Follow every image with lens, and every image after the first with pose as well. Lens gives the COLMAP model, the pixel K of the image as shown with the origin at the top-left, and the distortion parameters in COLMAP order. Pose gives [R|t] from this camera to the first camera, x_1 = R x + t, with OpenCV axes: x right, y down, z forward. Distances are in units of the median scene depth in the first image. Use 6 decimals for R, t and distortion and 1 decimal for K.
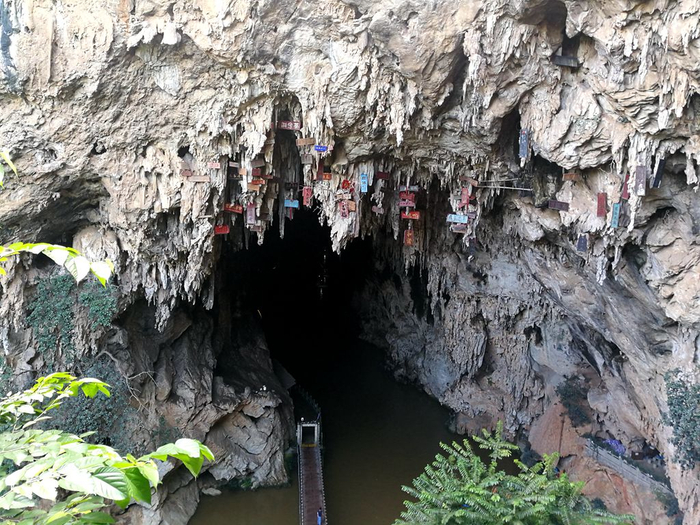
lens RADIAL K [[567.3, 0, 350.0], [0, 567.3, 262.5], [0, 0, 1]] dist [0.001073, 0.018510]
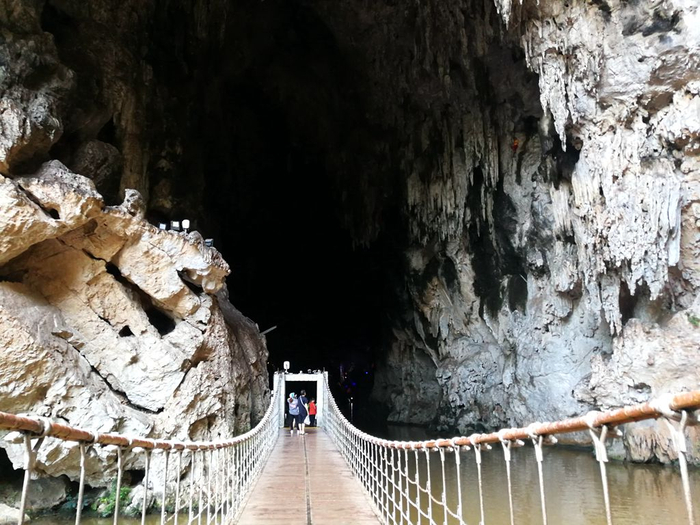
lens RADIAL K [[567.3, 0, 350.0], [0, 567.3, 262.5], [0, 0, 1]] dist [0.001073, 0.018510]
pose [[0.999488, -0.031060, -0.007619, -0.052853], [0.026431, 0.936381, -0.349989, 0.575644], [0.018005, 0.349608, 0.936723, 0.963134]]
